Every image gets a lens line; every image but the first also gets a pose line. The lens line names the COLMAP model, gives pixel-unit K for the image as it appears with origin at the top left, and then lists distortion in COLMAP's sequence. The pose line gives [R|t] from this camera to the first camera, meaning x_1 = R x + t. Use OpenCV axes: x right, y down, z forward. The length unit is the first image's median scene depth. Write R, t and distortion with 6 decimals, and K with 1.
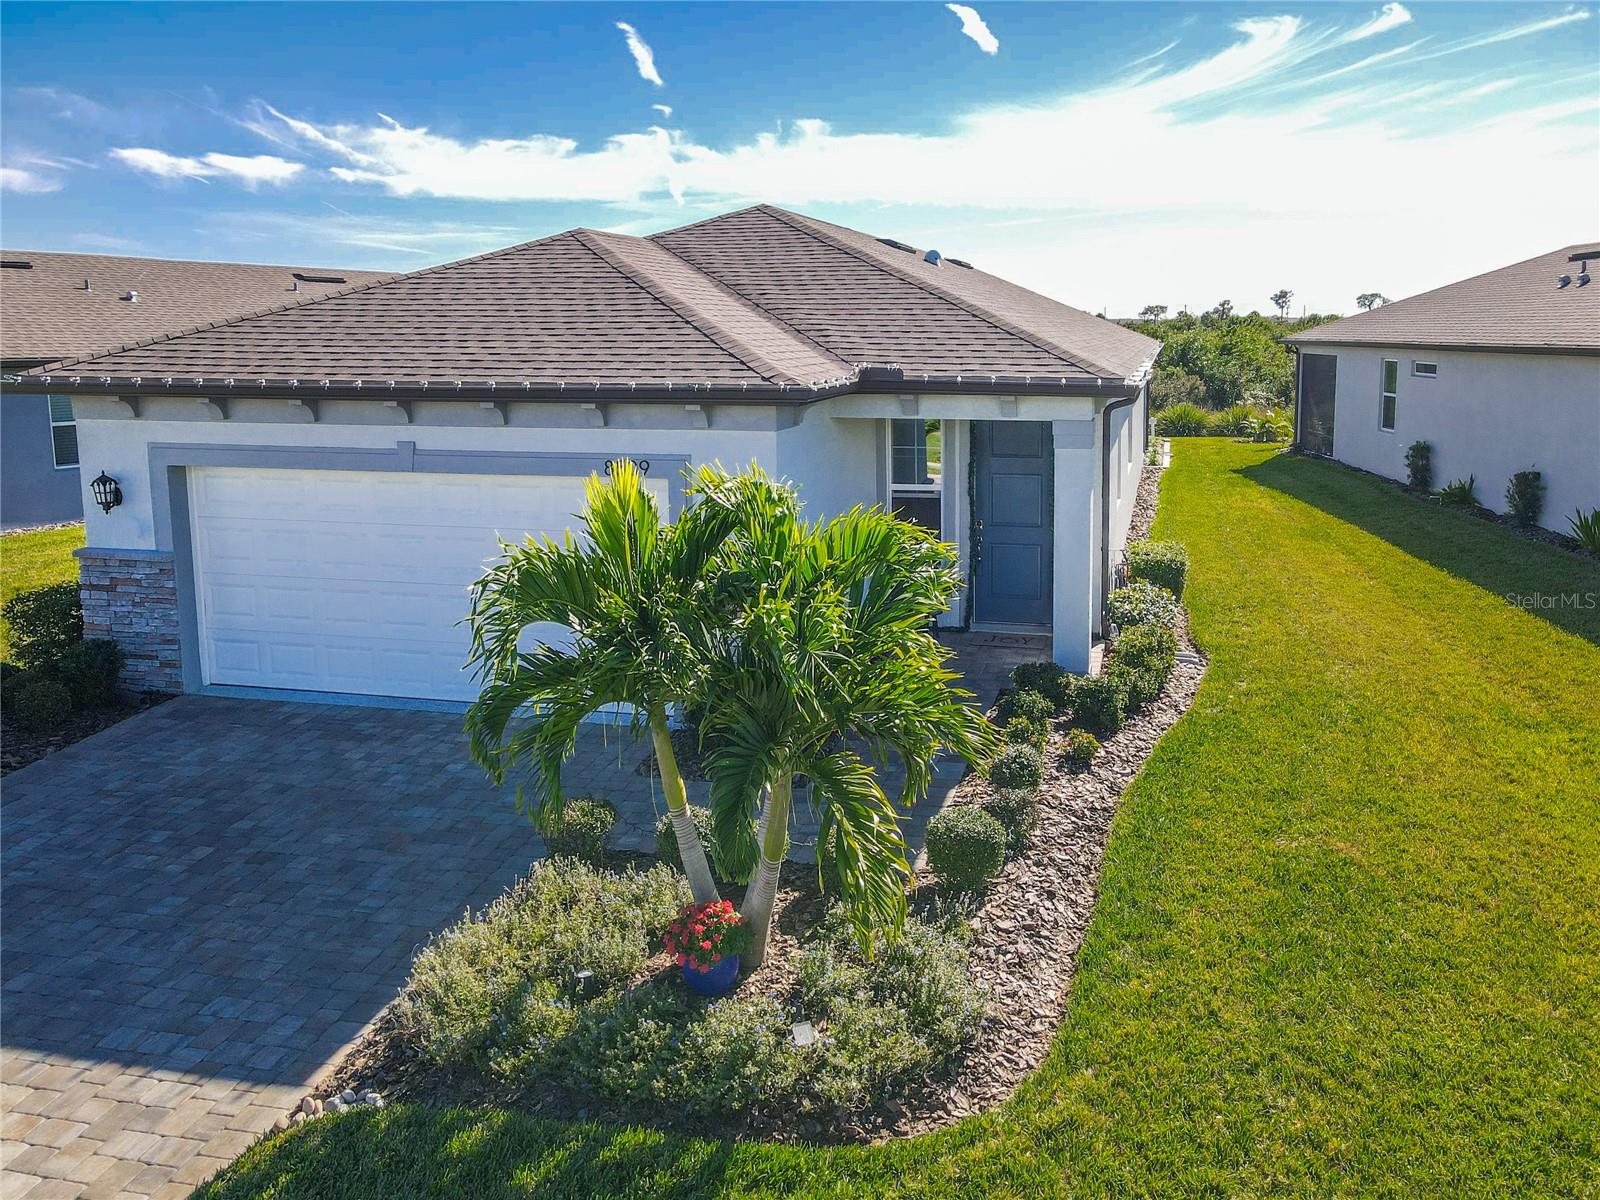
lens RADIAL K [[1248.4, 0, 802.5], [0, 1248.4, 597.8], [0, 0, 1]] dist [0.041665, -0.051234]
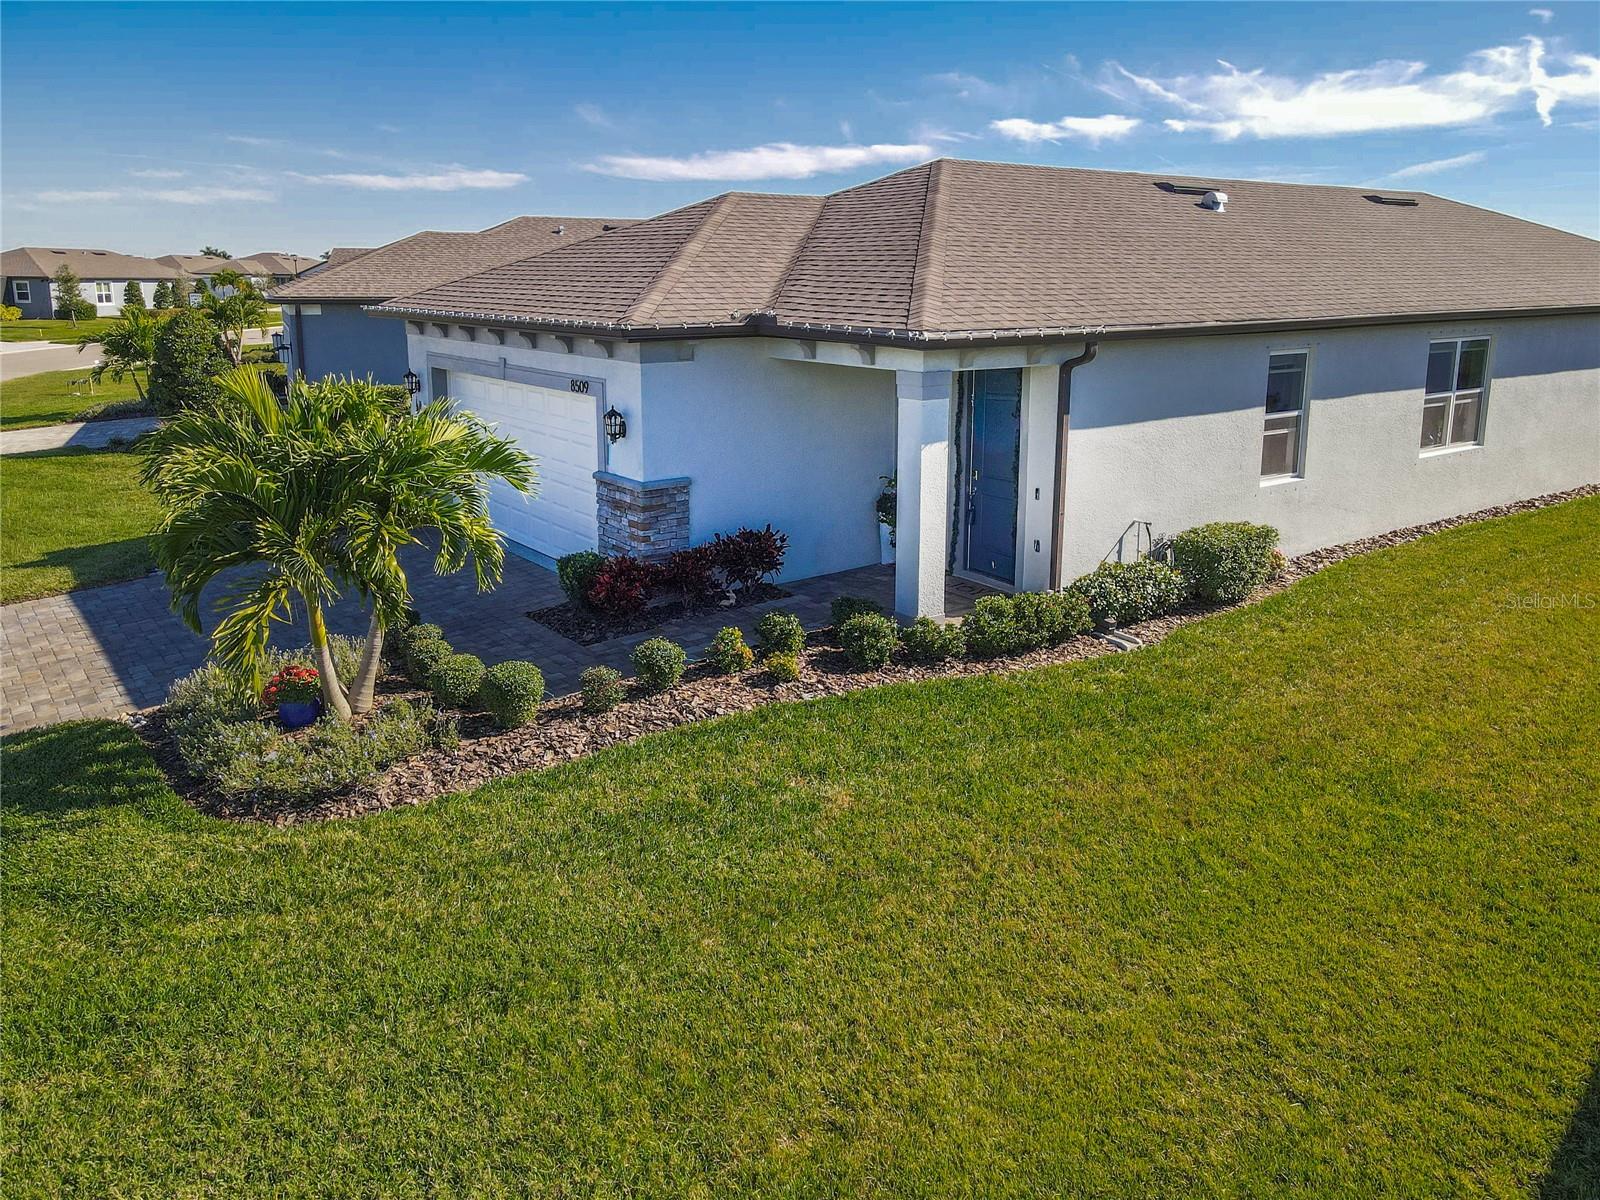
lens RADIAL K [[1248.4, 0, 799.5], [0, 1248.4, 601.2], [0, 0, 1]] dist [0.041665, -0.051234]
pose [[0.705886, 0.174350, -0.686532, 0.198779], [-0.144345, 0.984302, 0.101556, -0.010801], [0.693462, 0.027410, 0.719972, 0.049492]]
